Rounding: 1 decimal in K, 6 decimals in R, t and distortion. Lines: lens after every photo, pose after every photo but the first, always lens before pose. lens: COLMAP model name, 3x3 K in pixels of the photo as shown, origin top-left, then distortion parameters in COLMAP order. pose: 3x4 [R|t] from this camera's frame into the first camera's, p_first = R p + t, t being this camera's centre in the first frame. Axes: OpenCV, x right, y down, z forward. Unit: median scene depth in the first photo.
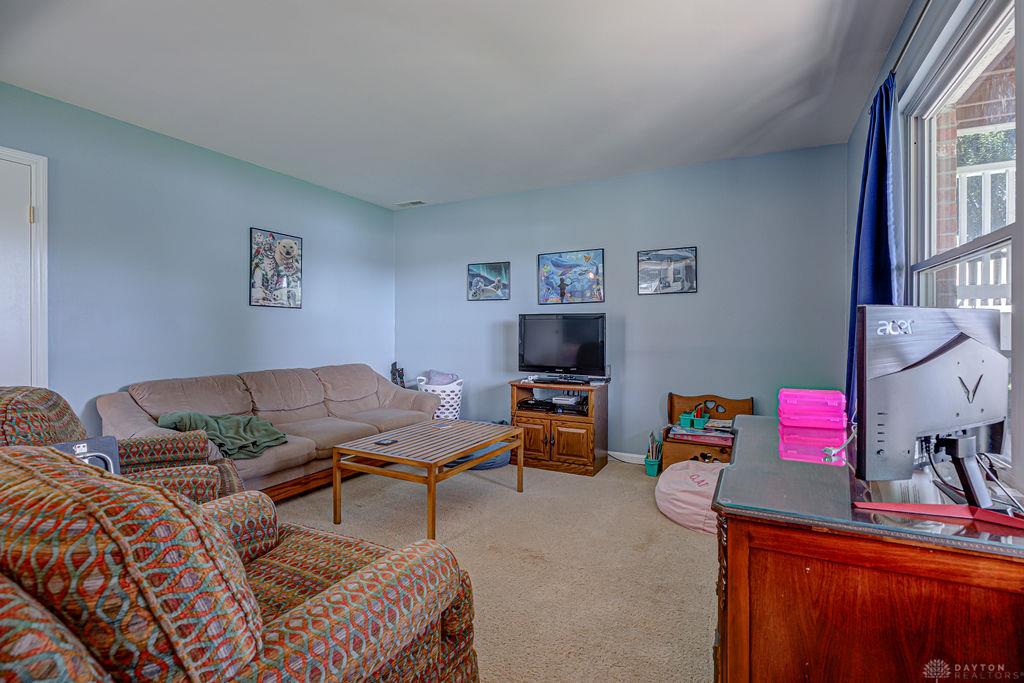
lens RADIAL K [[472.3, 0, 515.4], [0, 472.3, 327.1], [0, 0, 1]] dist [-0.004788, -0.000624]
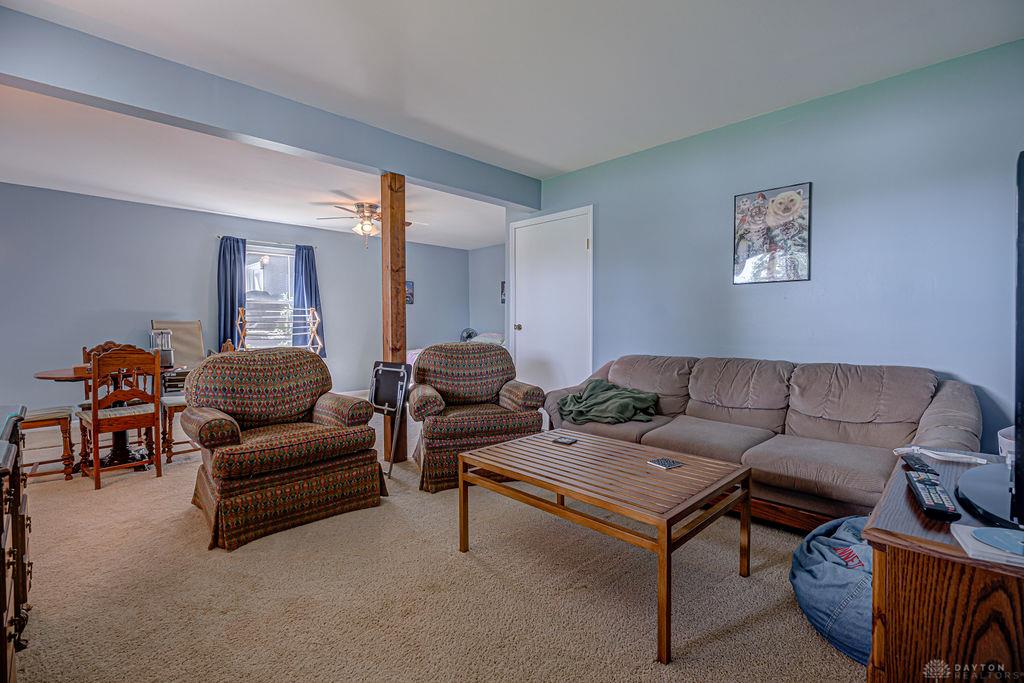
lens RADIAL K [[472.3, 0, 515.4], [0, 472.3, 327.1], [0, 0, 1]] dist [-0.004788, -0.000624]
pose [[-0.297259, -0.002111, -0.954794, 0.376681], [0.007042, 0.999966, -0.004404, 0.033043], [0.954771, -0.008033, -0.297234, 0.807126]]
